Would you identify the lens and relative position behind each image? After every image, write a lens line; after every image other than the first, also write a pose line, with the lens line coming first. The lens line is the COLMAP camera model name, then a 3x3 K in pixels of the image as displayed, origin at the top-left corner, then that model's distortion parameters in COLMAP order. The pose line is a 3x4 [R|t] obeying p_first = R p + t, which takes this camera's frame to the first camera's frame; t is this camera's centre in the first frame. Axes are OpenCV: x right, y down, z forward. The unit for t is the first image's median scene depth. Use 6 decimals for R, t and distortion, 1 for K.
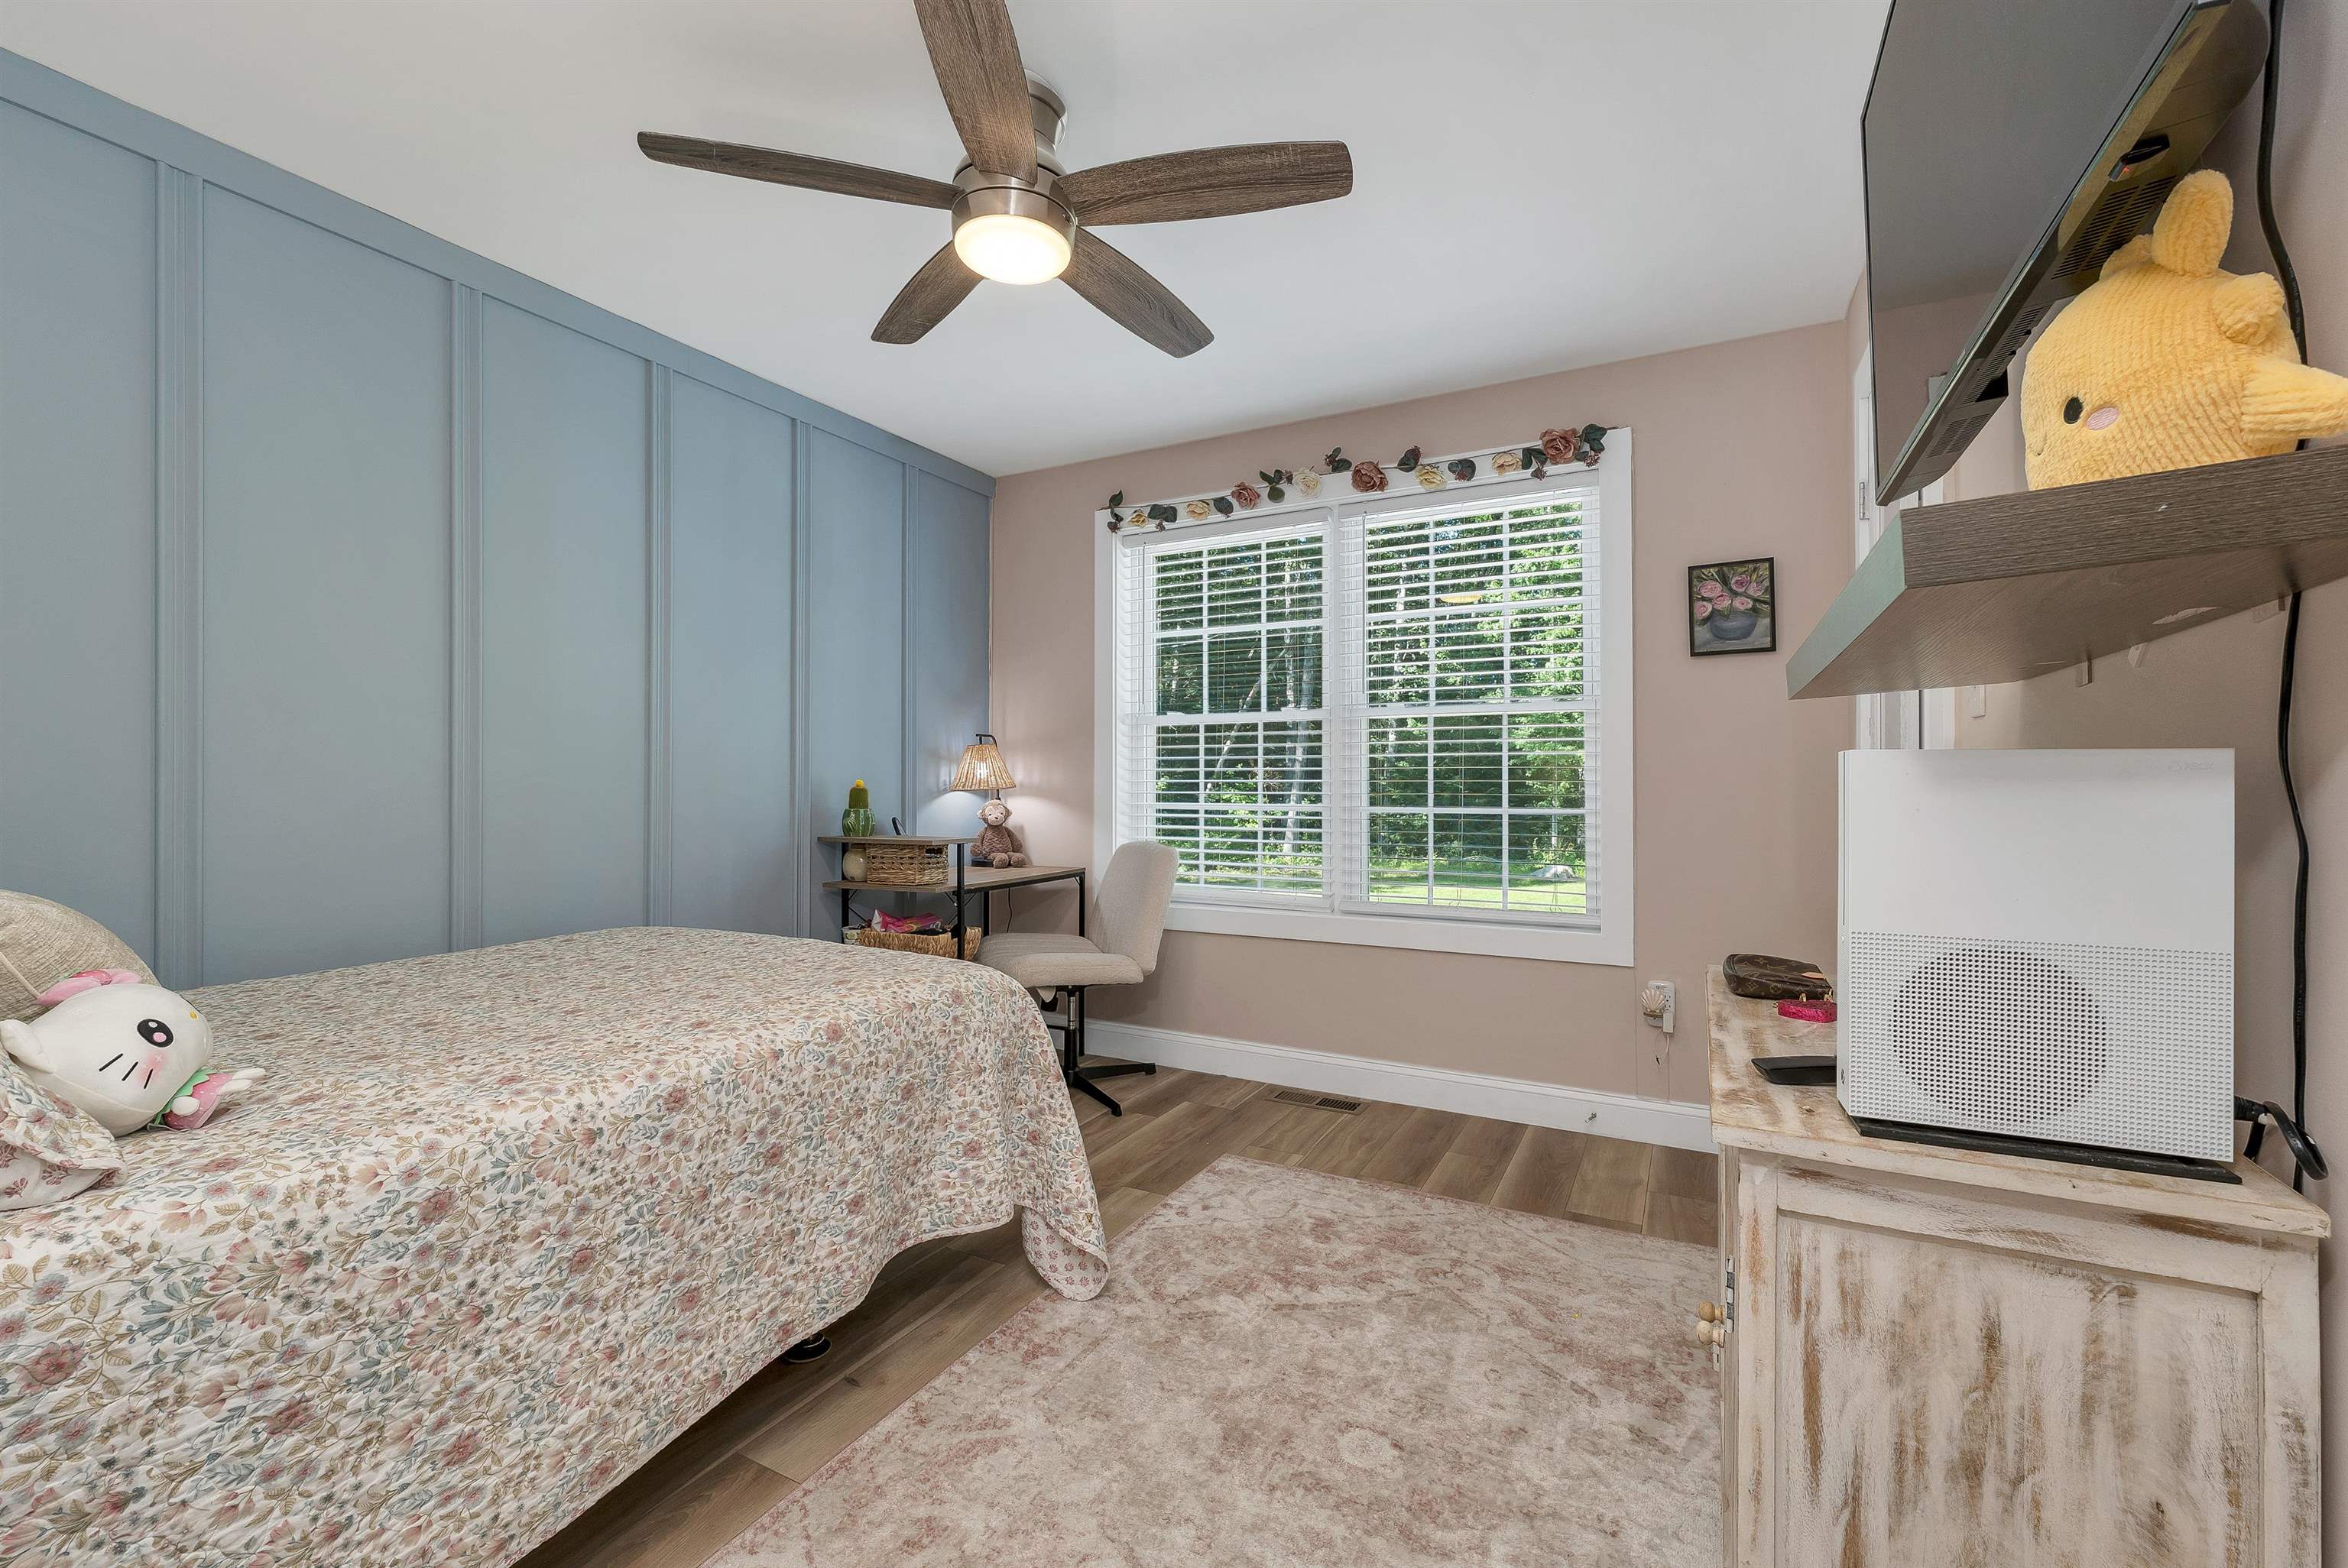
lens RADIAL K [[962.3, 0, 1172.3], [0, 962.3, 801.0], [0, 0, 1]] dist [-0.000783, -0.000522]
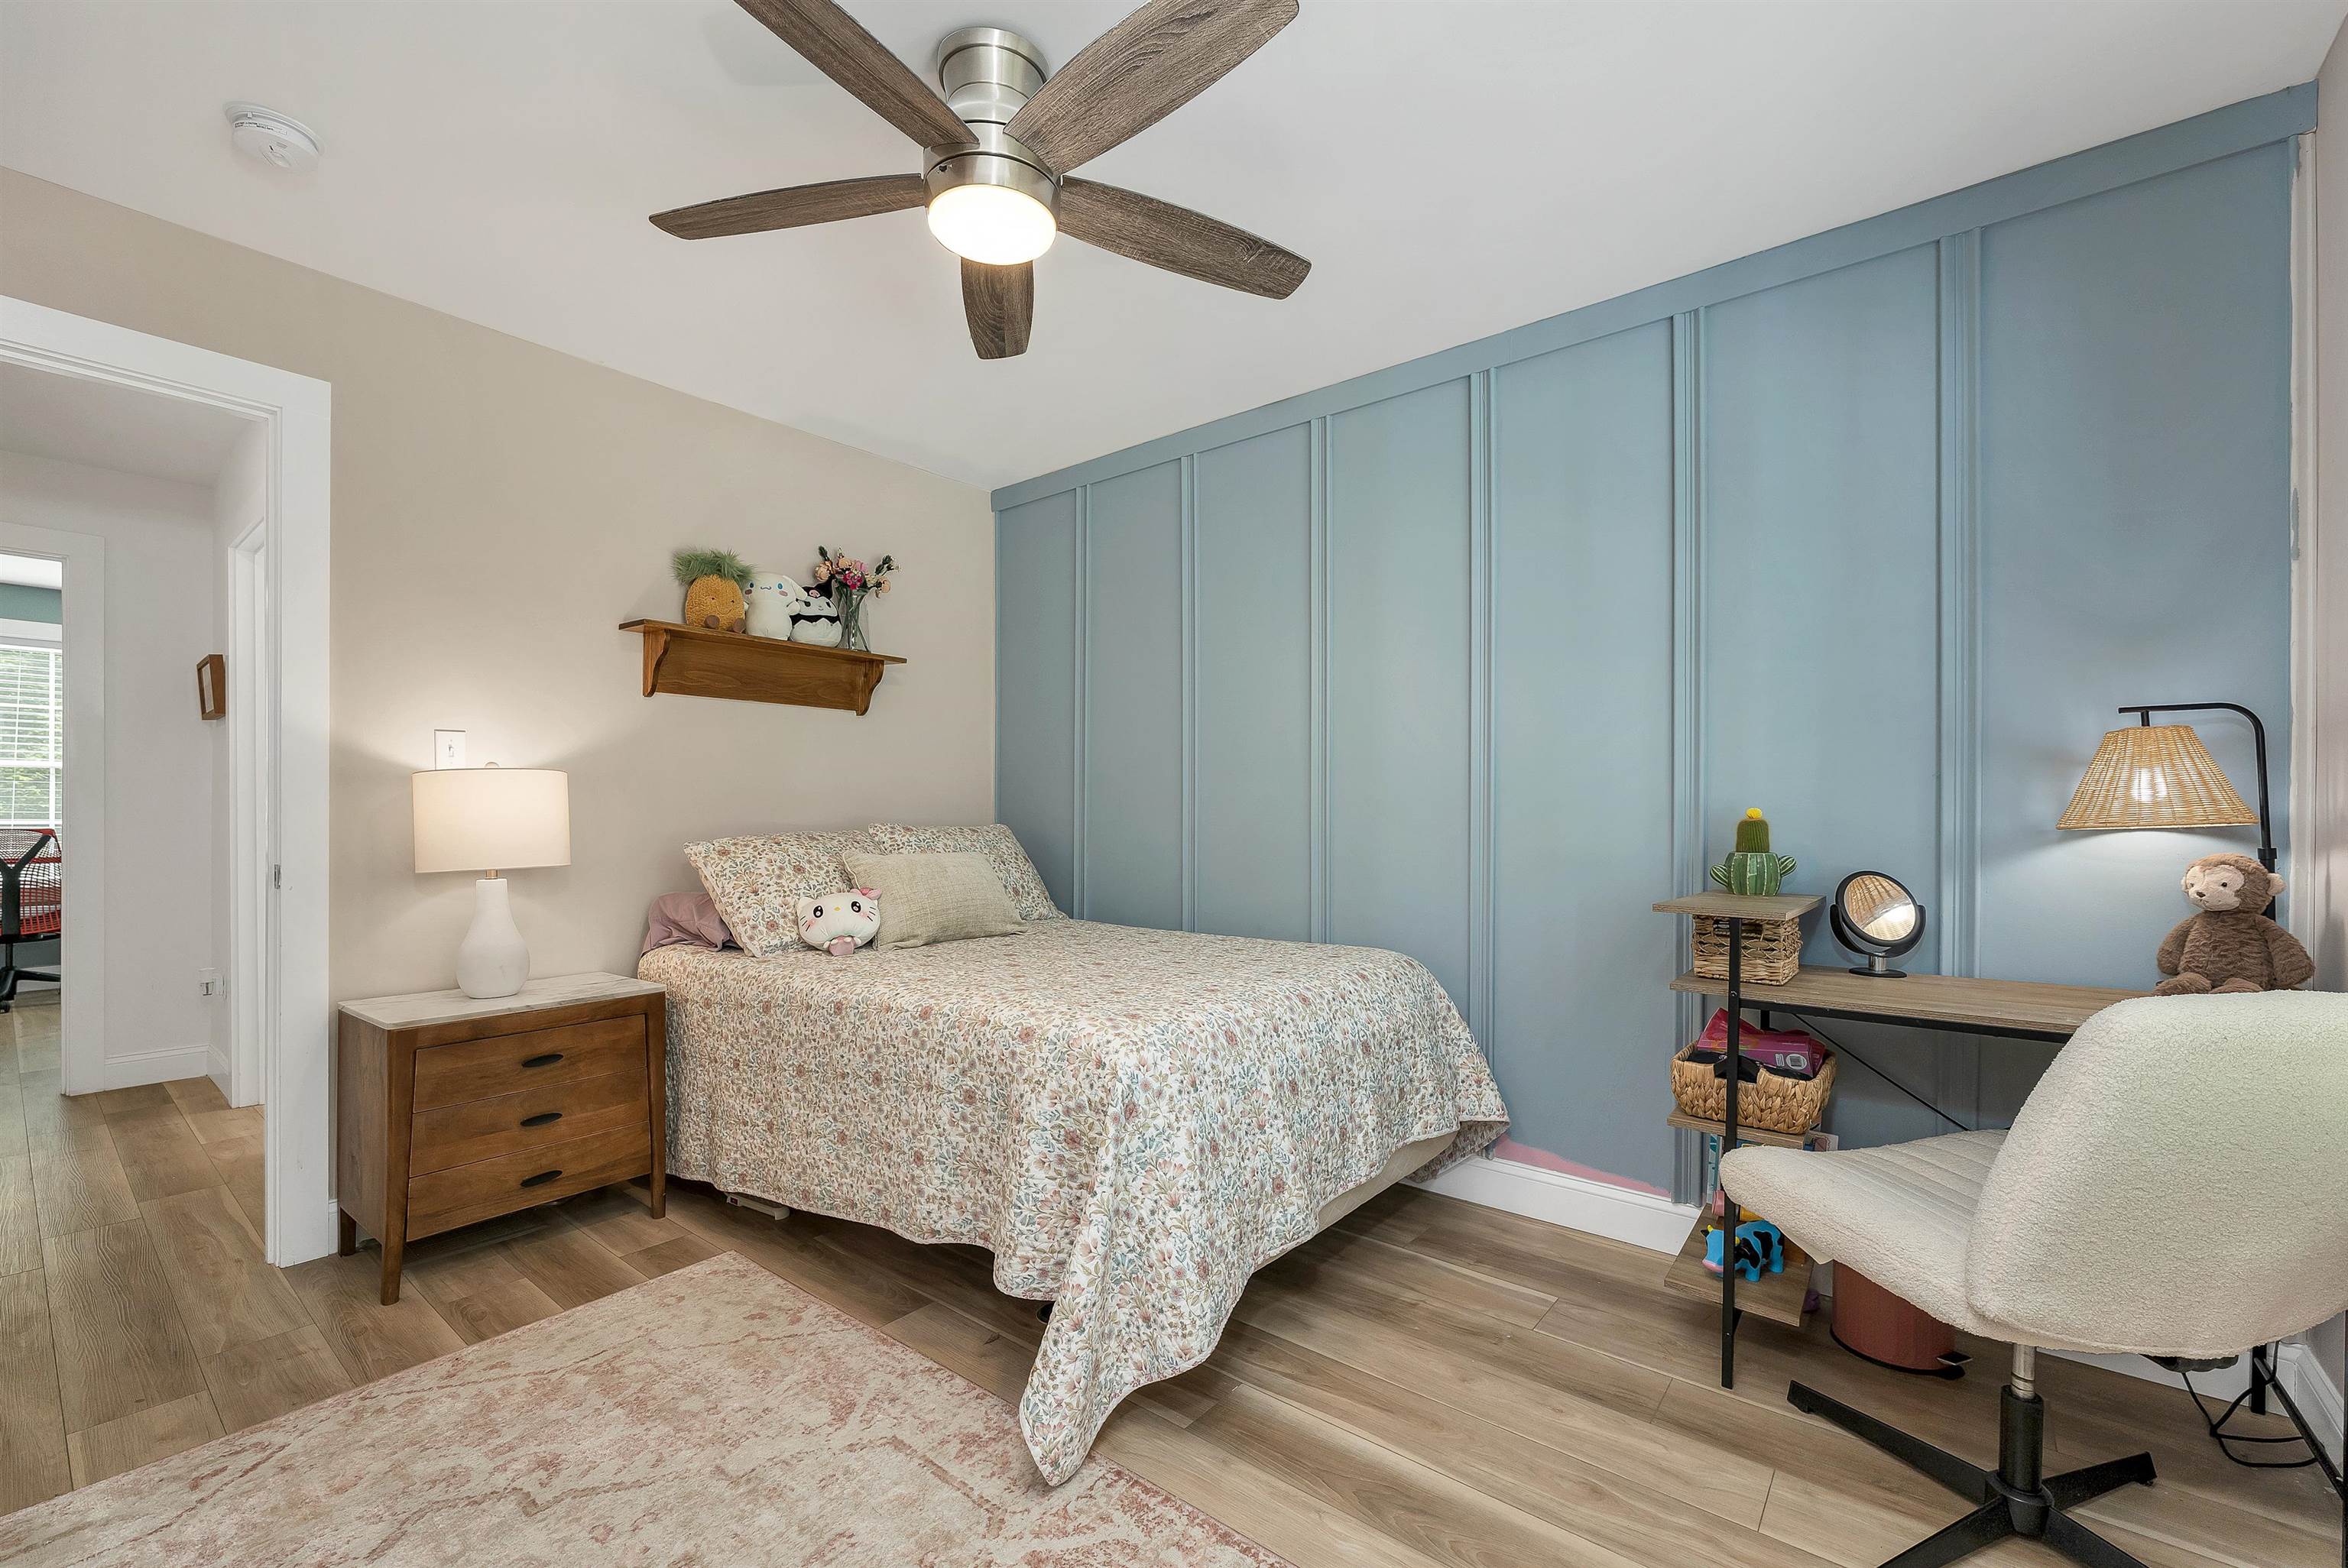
lens RADIAL K [[962.3, 0, 1172.3], [0, 962.3, 801.0], [0, 0, 1]] dist [-0.000783, -0.000522]
pose [[-0.169012, 0.000515, -0.985614, 0.873235], [-0.013697, 0.999902, 0.002871, -0.043603], [0.985519, 0.013985, -0.168988, 1.622730]]
